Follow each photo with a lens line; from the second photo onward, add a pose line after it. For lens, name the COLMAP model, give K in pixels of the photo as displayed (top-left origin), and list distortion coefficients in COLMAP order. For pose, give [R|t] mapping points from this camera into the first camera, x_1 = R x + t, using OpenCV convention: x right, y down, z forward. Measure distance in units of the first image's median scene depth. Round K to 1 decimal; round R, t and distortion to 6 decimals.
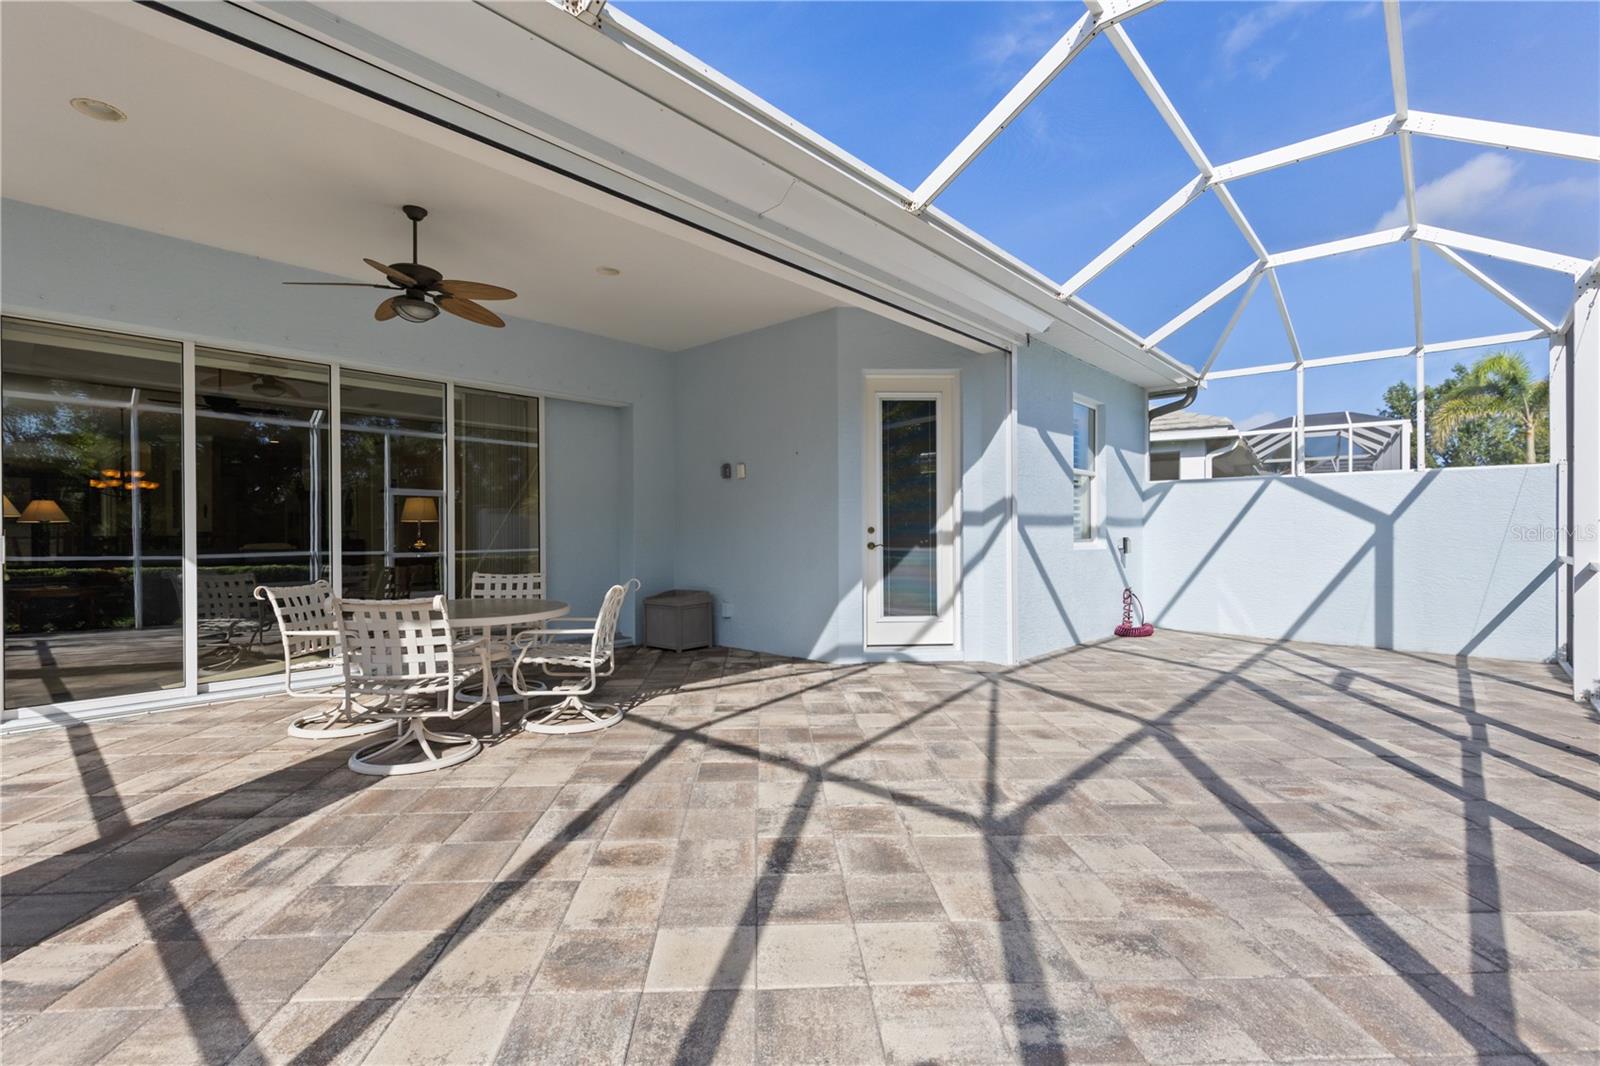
lens RADIAL K [[725.1, 0, 800.0], [0, 725.1, 531.0], [0, 0, 1]] dist [0.003516, 0.000086]
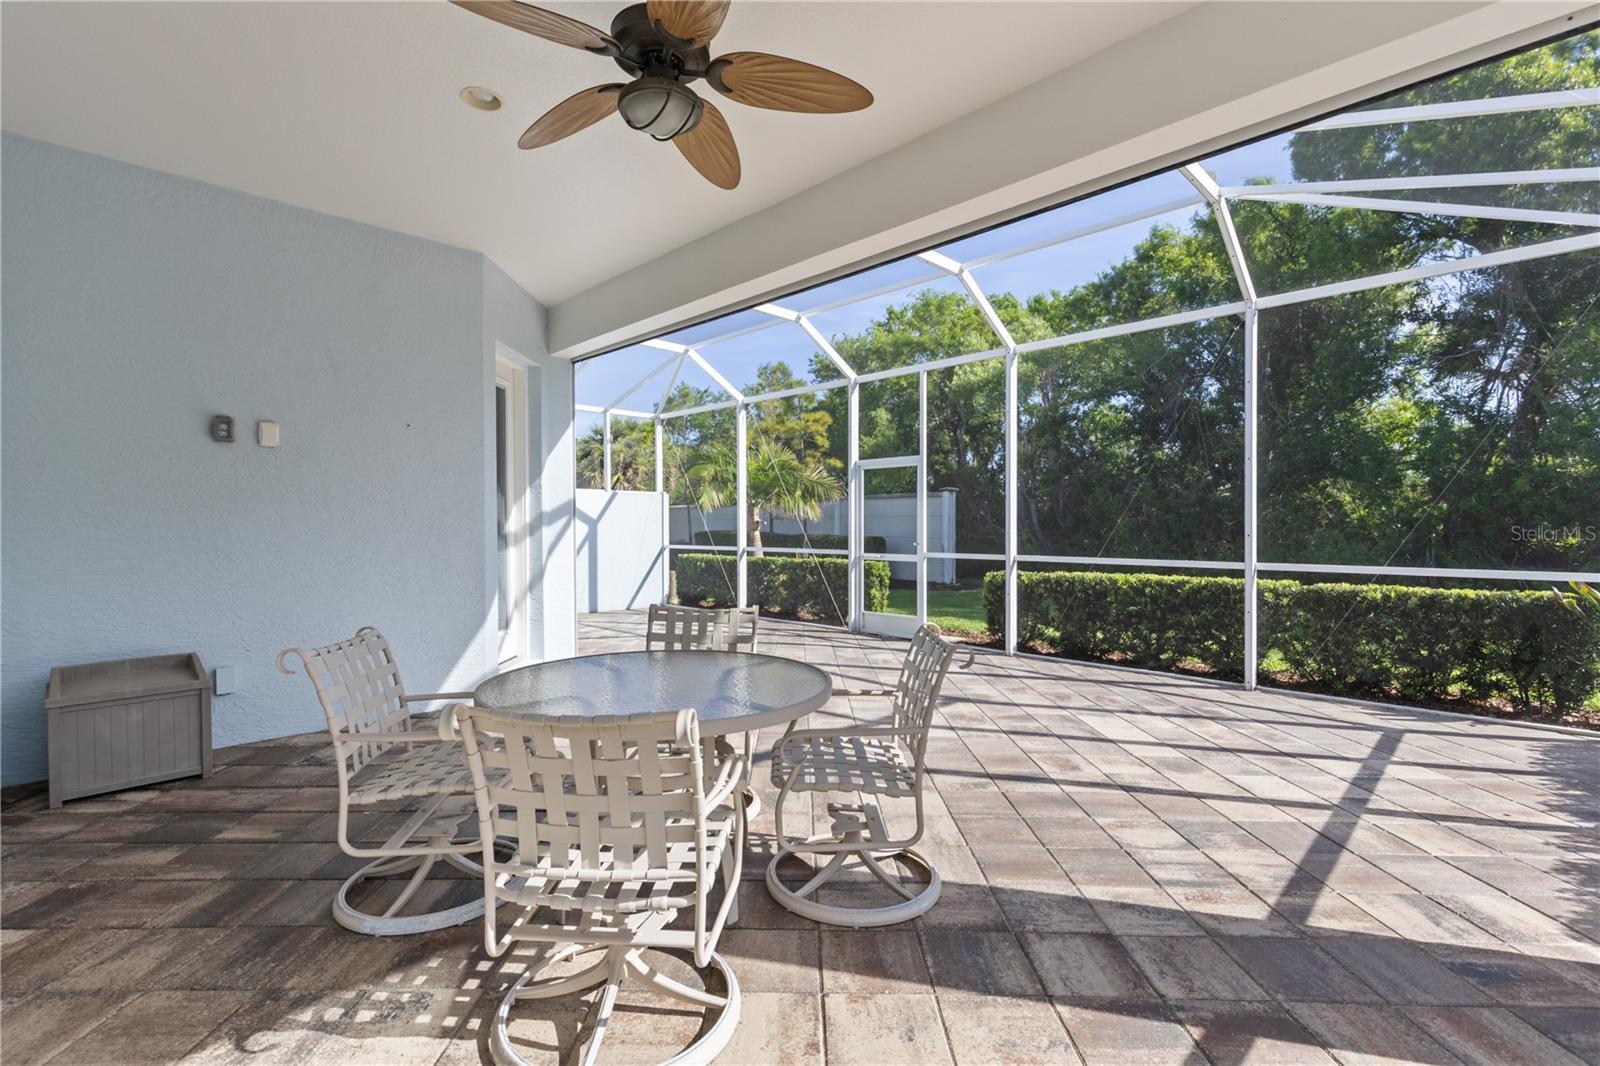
lens RADIAL K [[725.1, 0, 800.0], [0, 725.1, 531.0], [0, 0, 1]] dist [0.003516, 0.000086]
pose [[0.048685, -0.006769, 0.998791, -1.535381], [-0.004471, 0.999966, 0.006995, -0.024397], [-0.998804, -0.004806, 0.048653, 1.303948]]
